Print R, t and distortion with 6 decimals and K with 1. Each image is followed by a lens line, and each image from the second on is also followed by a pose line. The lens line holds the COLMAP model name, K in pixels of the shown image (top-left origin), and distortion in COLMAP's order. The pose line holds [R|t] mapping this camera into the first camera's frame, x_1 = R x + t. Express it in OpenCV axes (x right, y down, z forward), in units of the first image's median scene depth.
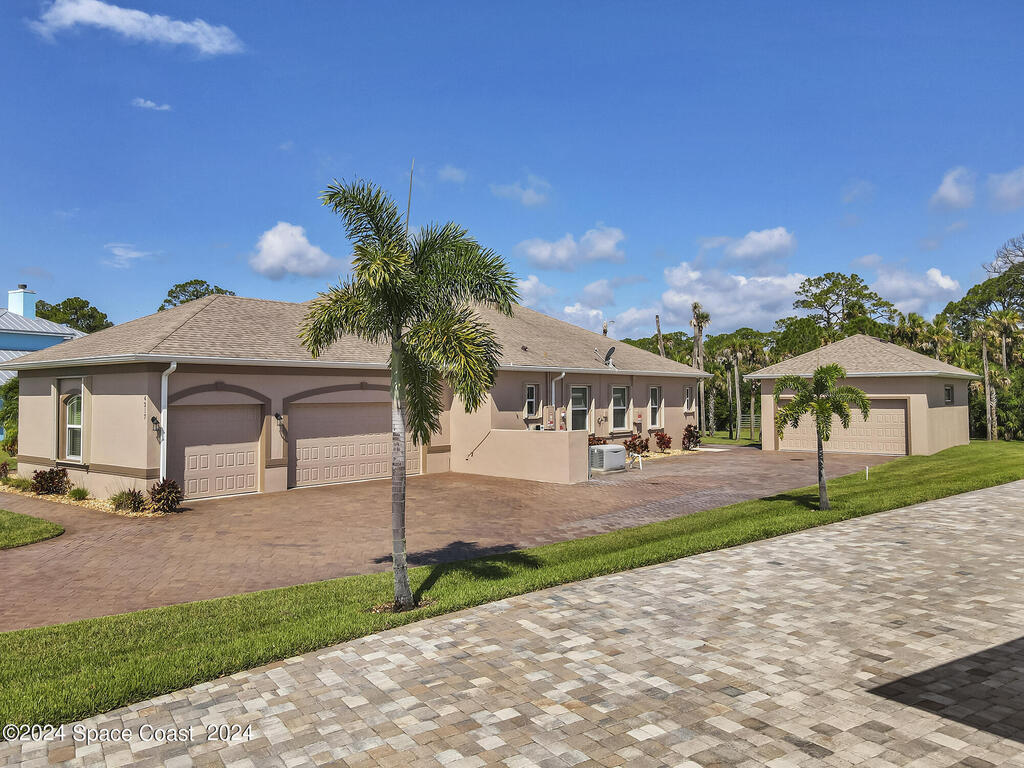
lens RADIAL K [[768.7, 0, 504.2], [0, 768.7, 381.2], [0, 0, 1]] dist [0.006224, 0.012403]
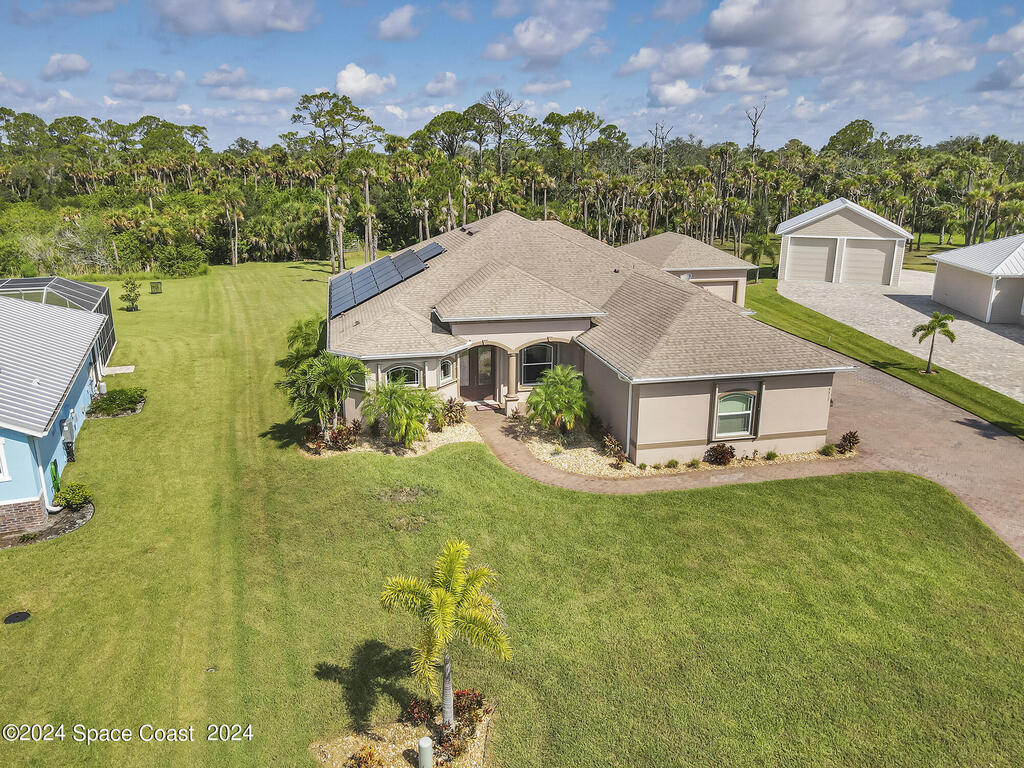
lens RADIAL K [[752.3, 0, 512.0], [0, 752.3, 384.0], [0, 0, 1]] dist [-0.007063, 0.054001]
pose [[0.619425, -0.217571, 0.754304, -1.193321], [-0.022260, 0.955575, 0.293905, -0.253899], [-0.784740, -0.198843, 0.587064, 0.337693]]
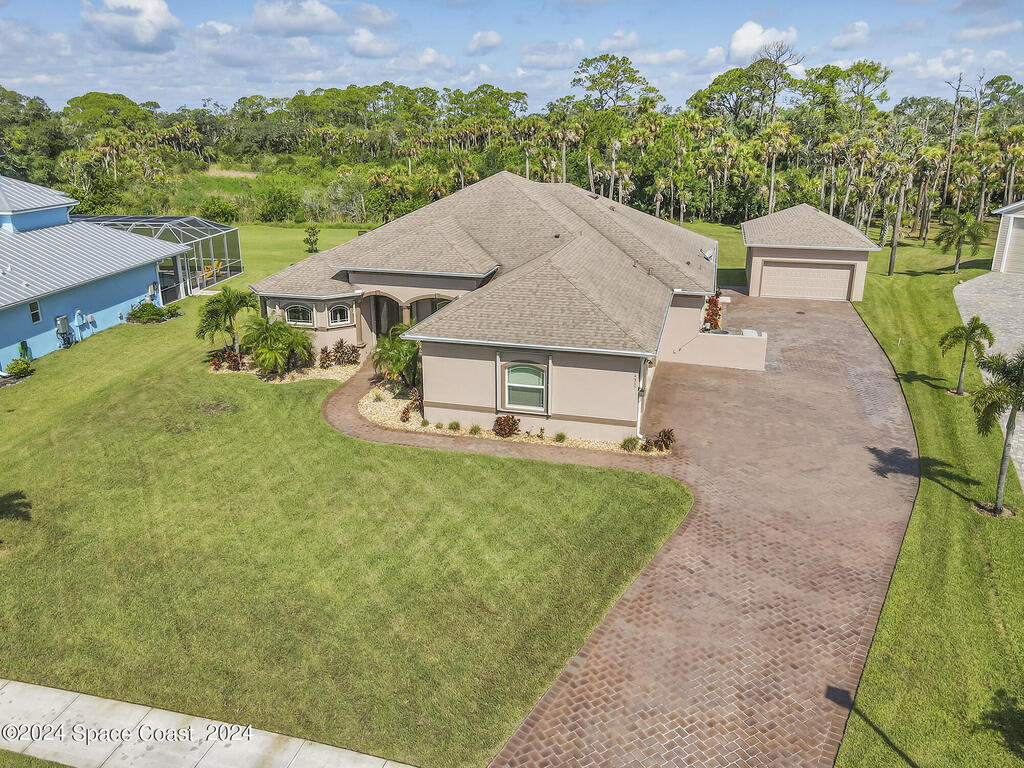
lens RADIAL K [[768.7, 0, 504.2], [0, 768.7, 381.2], [0, 0, 1]] dist [0.006224, 0.012403]
pose [[0.914673, -0.125902, 0.384086, -0.718097], [-0.010111, 0.942825, 0.333133, -0.258755], [-0.404068, -0.308592, 0.861104, -0.090739]]
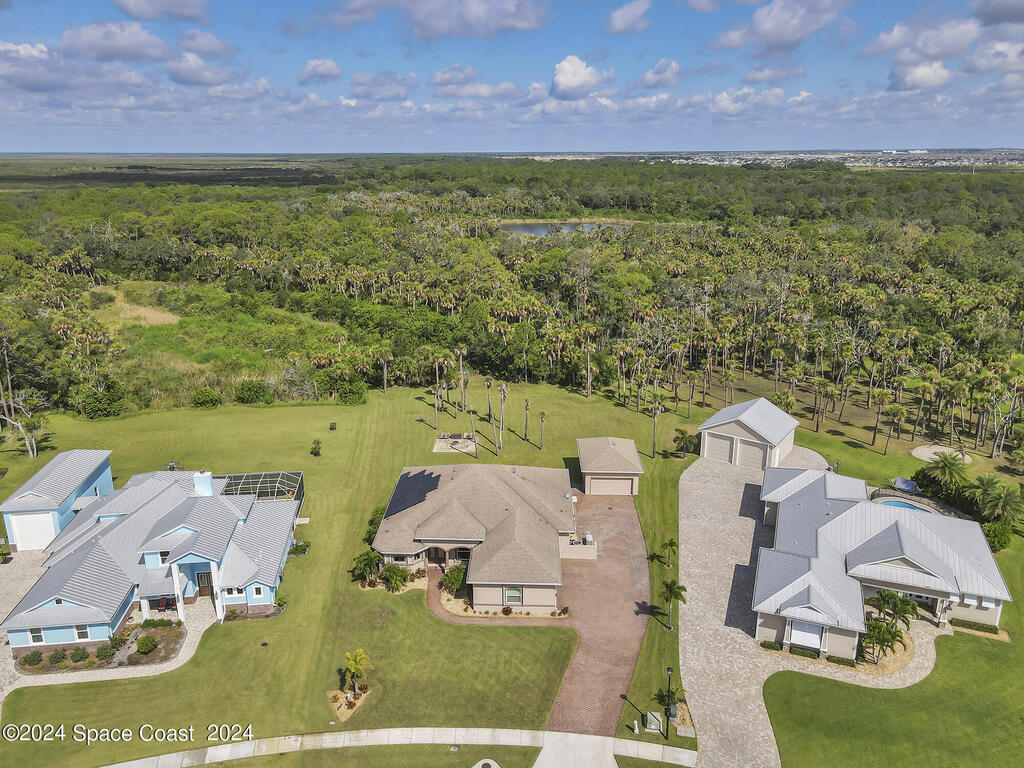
lens RADIAL K [[752.3, 0, 512.0], [0, 752.3, 384.0], [0, 0, 1]] dist [-0.007063, 0.054001]
pose [[0.794881, -0.172484, 0.581734, -1.587829], [-0.017940, 0.951645, 0.306676, -1.278268], [-0.606500, -0.254207, 0.753350, -0.910231]]
